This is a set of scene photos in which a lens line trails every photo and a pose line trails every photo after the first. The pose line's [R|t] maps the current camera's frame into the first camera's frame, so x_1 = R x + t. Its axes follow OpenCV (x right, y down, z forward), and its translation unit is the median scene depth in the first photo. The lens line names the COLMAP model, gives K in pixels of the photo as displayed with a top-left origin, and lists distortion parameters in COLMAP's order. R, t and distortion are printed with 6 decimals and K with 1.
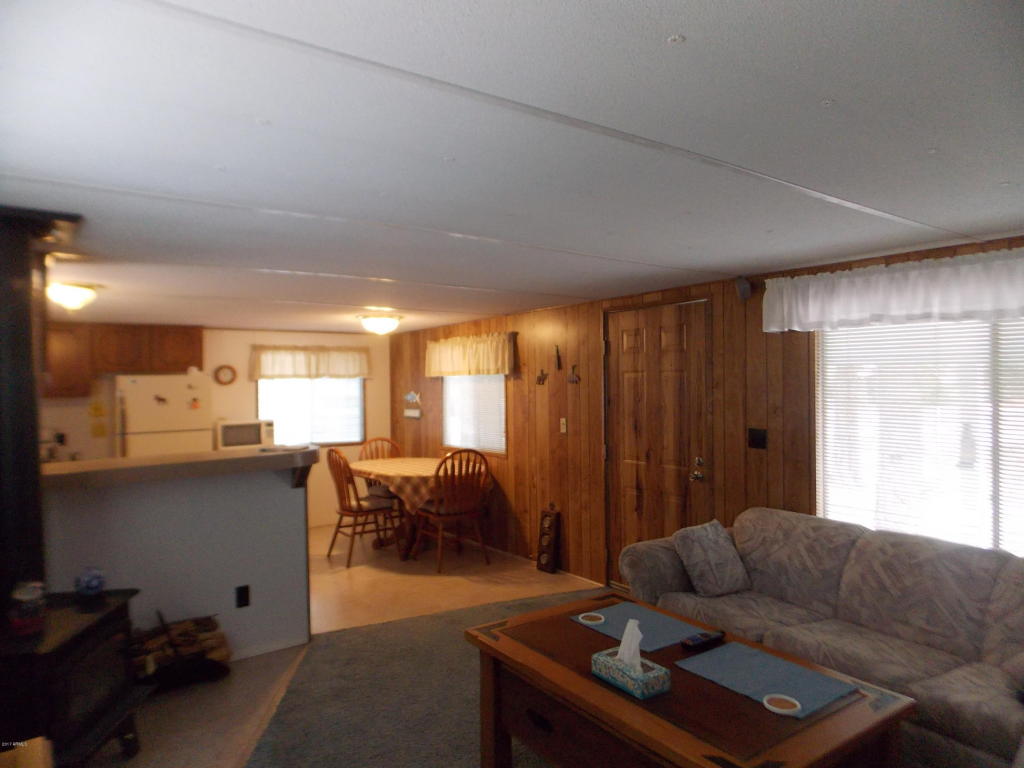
lens RADIAL K [[687.3, 0, 510.0], [0, 687.3, 382.7], [0, 0, 1]] dist [0.009328, -0.007069]
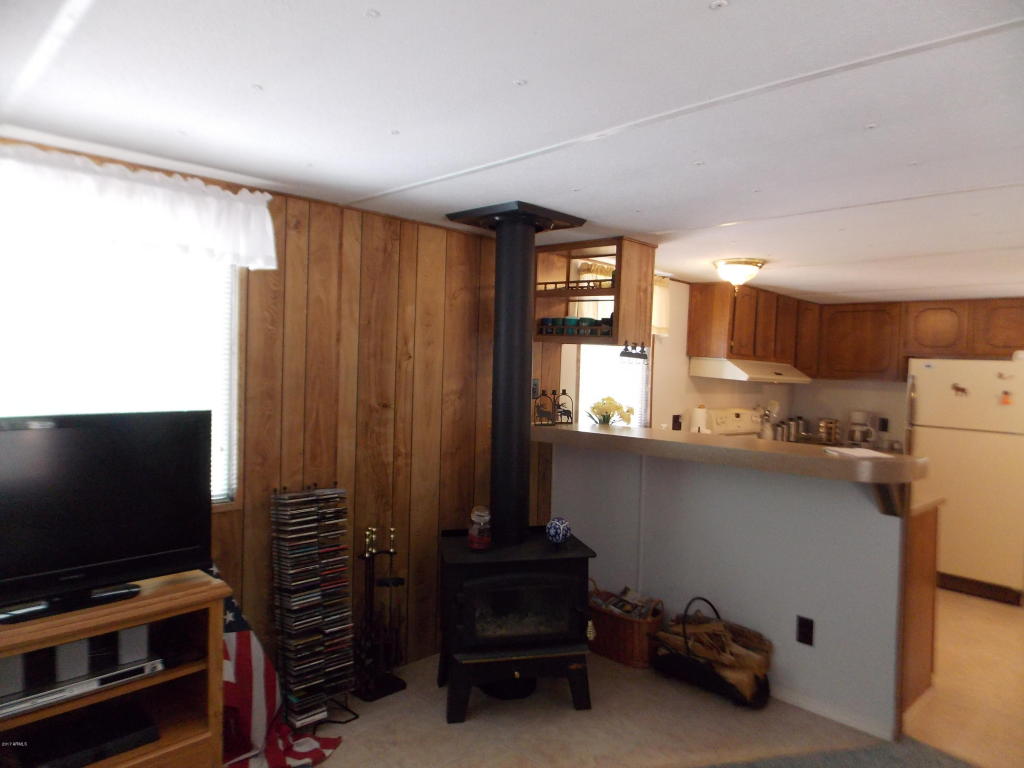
lens RADIAL K [[687.3, 0, 507.8], [0, 687.3, 374.7], [0, 0, 1]] dist [0.009328, -0.007069]
pose [[0.164518, 0.039971, -0.985564, 0.183724], [-0.051334, 0.998172, 0.031913, 0.007614], [0.985037, 0.045343, 0.166269, 0.305602]]
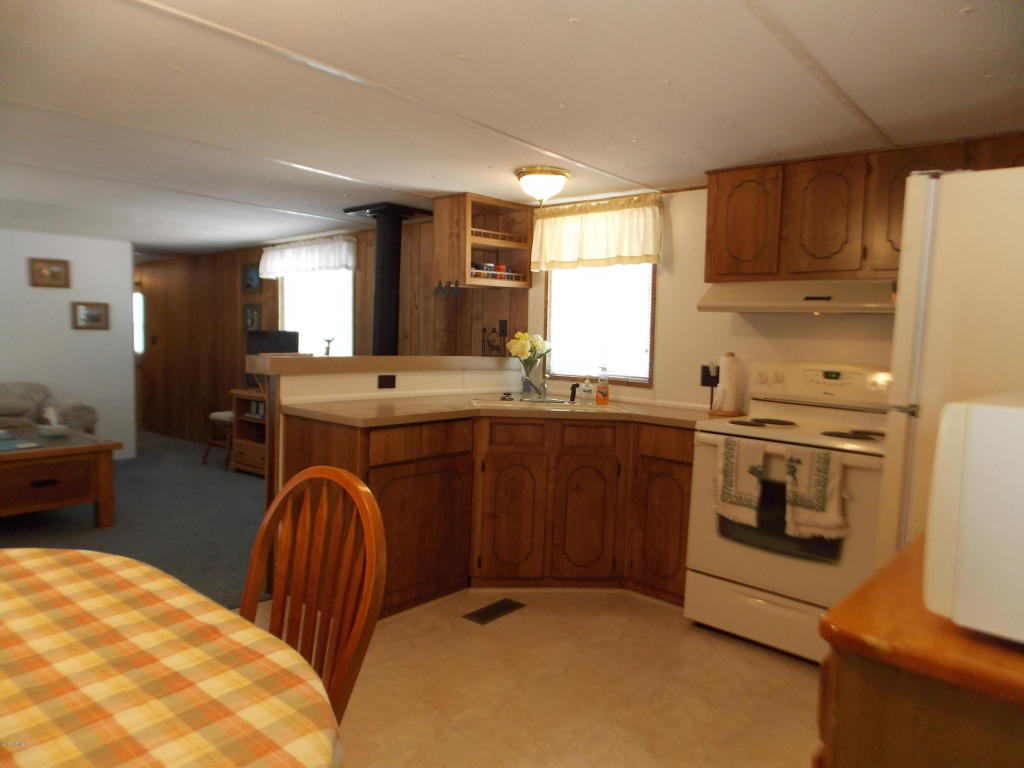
lens RADIAL K [[687.3, 0, 520.8], [0, 687.3, 382.5], [0, 0, 1]] dist [0.009328, -0.007069]
pose [[-0.970530, 0.004844, -0.240930, -0.237174], [-0.013974, 0.996984, 0.076335, 0.038603], [0.240573, 0.077452, -0.967536, 1.127548]]
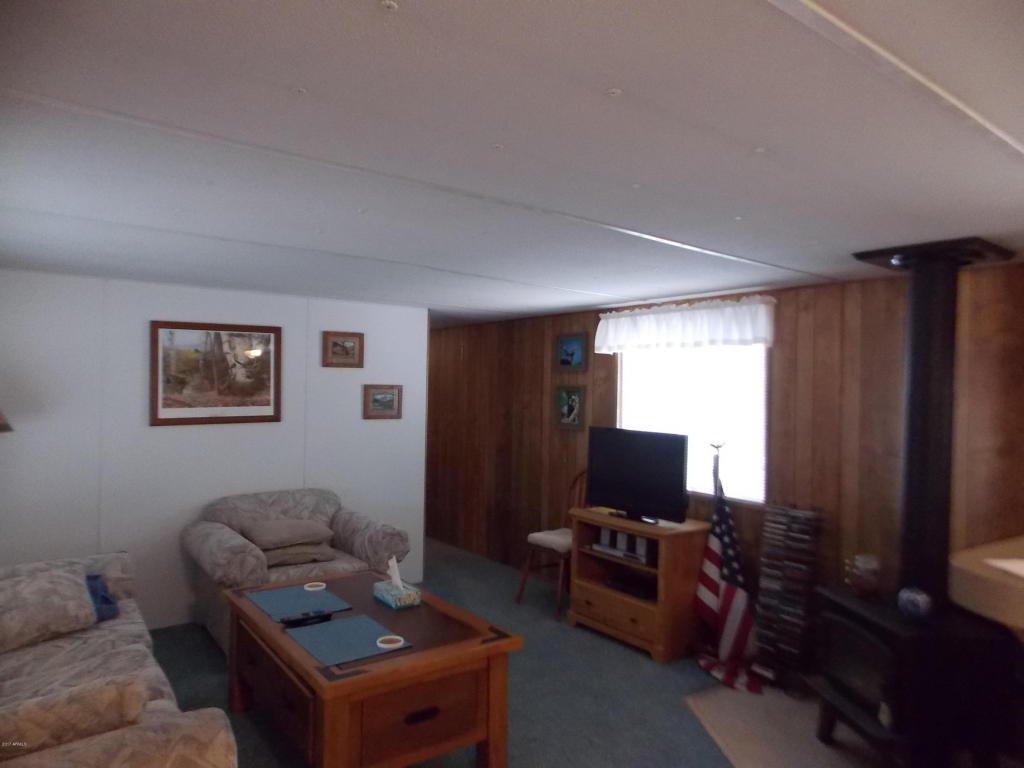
lens RADIAL K [[687.3, 0, 512.5], [0, 687.3, 388.3], [0, 0, 1]] dist [0.009328, -0.007069]
pose [[-0.999575, -0.021001, -0.020224, -0.012463], [-0.021239, 0.999707, 0.011595, 0.000714], [0.019975, 0.012020, -0.999728, 0.809707]]
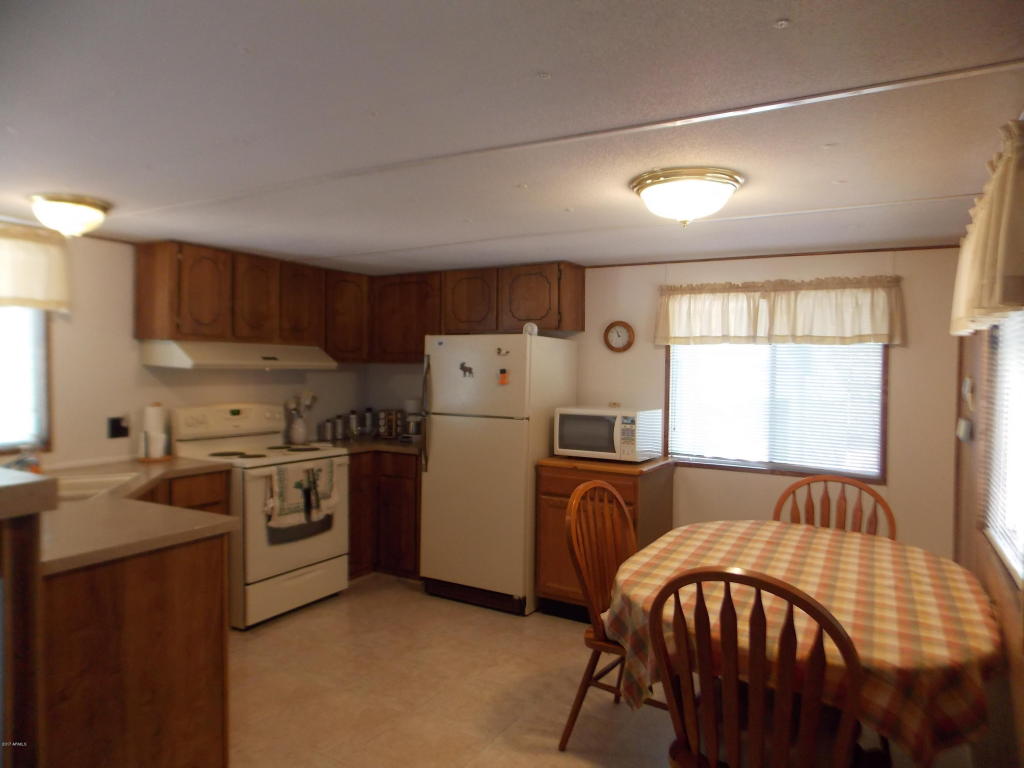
lens RADIAL K [[687.3, 0, 516.0], [0, 687.3, 378.5], [0, 0, 1]] dist [0.009328, -0.007069]
pose [[0.421127, 0.041714, -0.906042, 0.133543], [-0.019190, 0.999128, 0.037081, 0.006189], [0.906798, 0.001771, 0.421561, 0.674522]]
